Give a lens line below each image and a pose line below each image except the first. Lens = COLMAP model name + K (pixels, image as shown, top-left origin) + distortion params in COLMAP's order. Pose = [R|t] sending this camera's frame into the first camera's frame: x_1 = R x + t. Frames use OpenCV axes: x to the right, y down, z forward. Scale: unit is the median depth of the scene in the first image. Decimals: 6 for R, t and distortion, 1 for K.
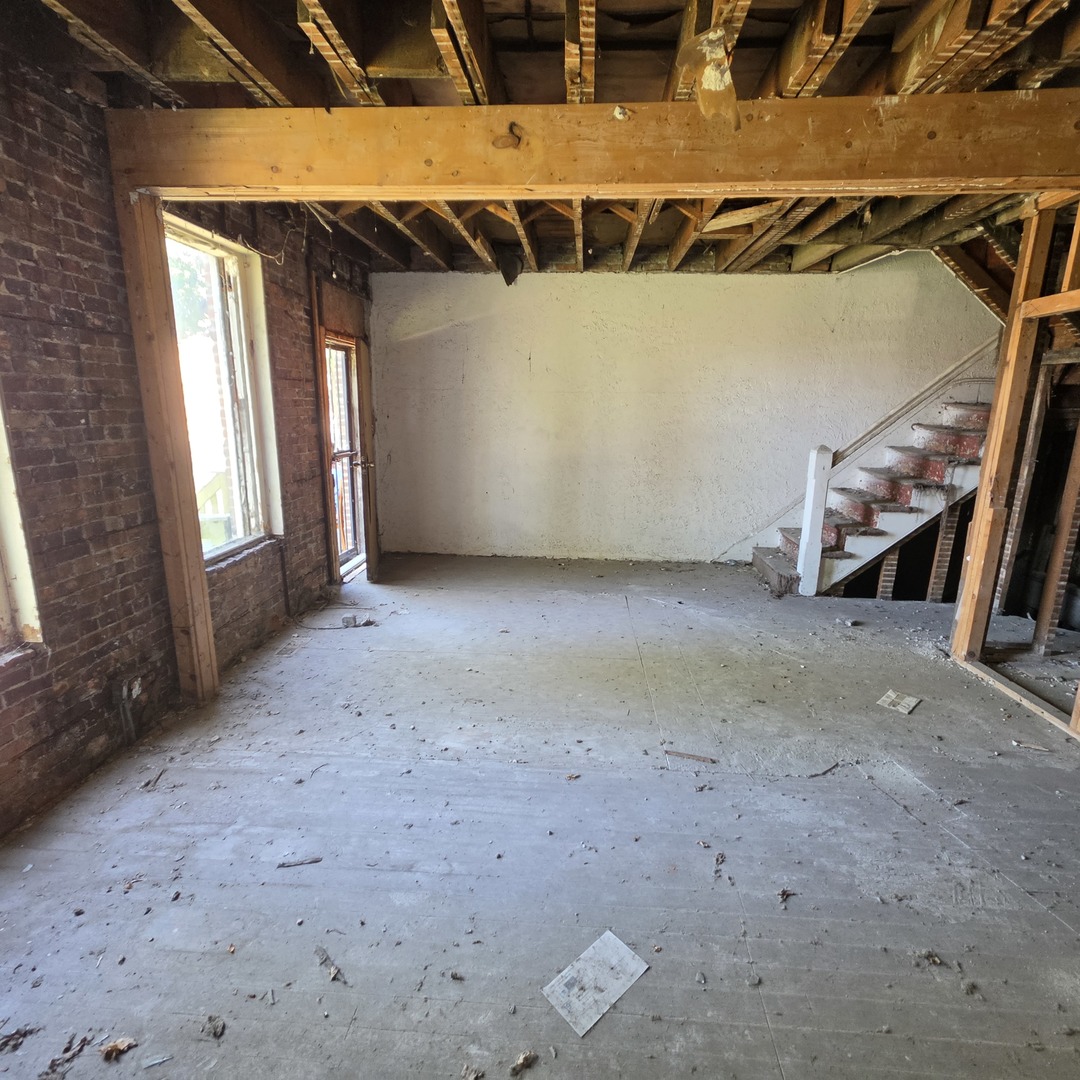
lens RADIAL K [[575.0, 0, 544.5], [0, 575.0, 535.1], [0, 0, 1]] dist [0.001474, -0.000332]
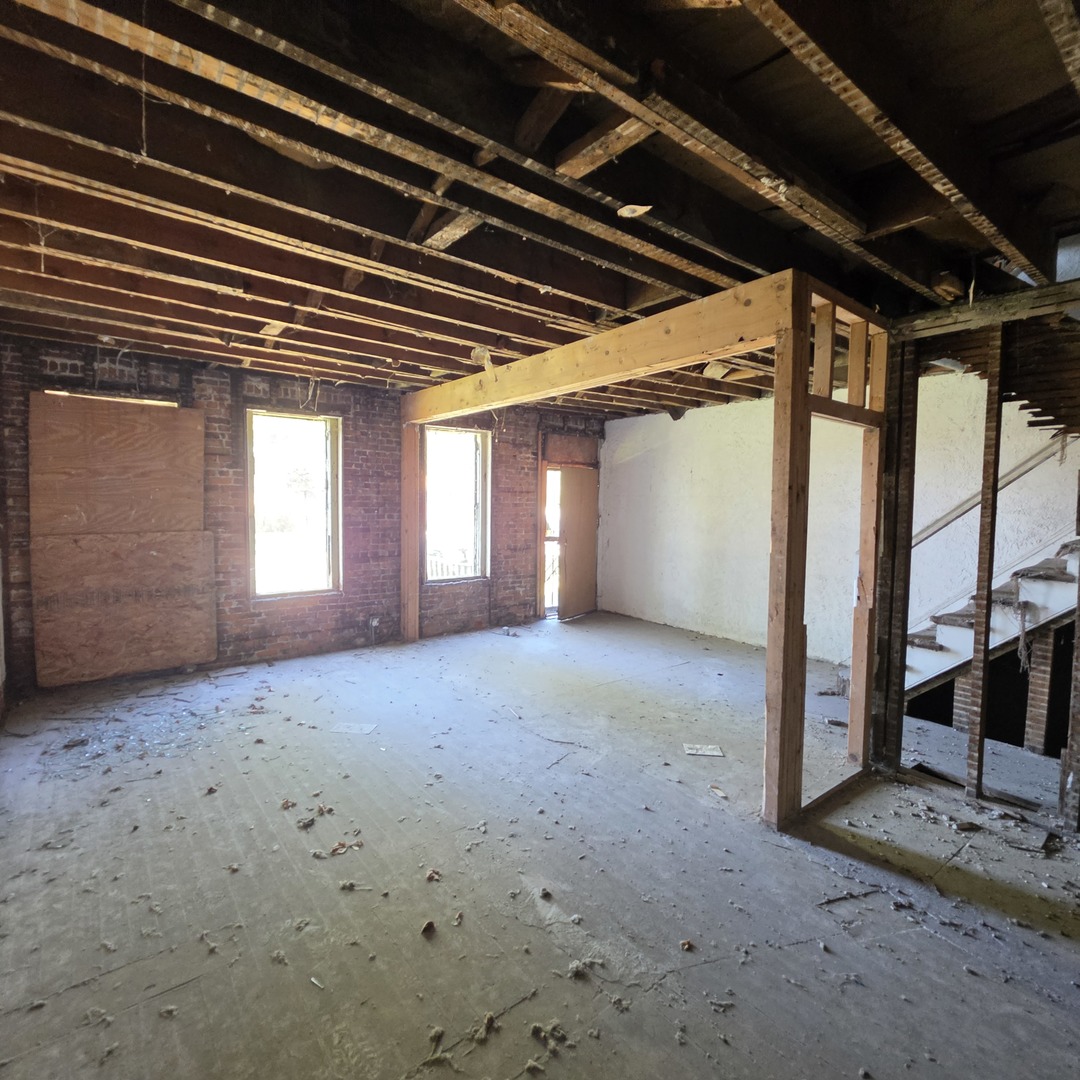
lens RADIAL K [[575.0, 0, 540.6], [0, 575.0, 535.2], [0, 0, 1]] dist [0.001474, -0.000332]
pose [[0.665591, 0.040713, -0.745205, 1.394811], [-0.169600, 0.980638, -0.097905, 0.029079], [0.726790, 0.191552, 0.659609, -0.127733]]
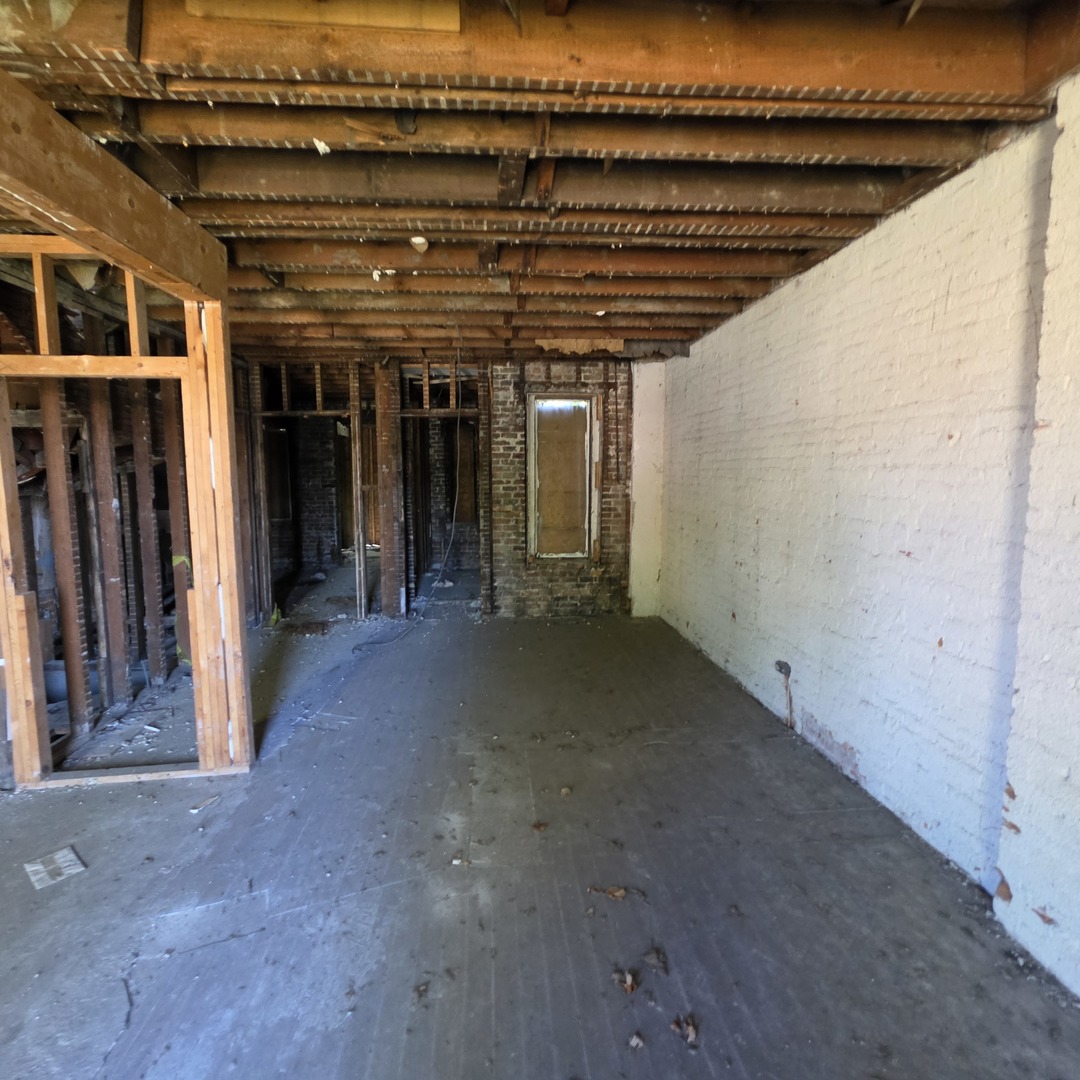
lens RADIAL K [[575.0, 0, 539.0], [0, 575.0, 534.8], [0, 0, 1]] dist [0.001474, -0.000332]
pose [[-0.150127, -0.121935, 0.981119, -0.174098], [0.222047, 0.962855, 0.153642, -0.110687], [-0.963409, 0.240920, -0.117475, 0.419879]]
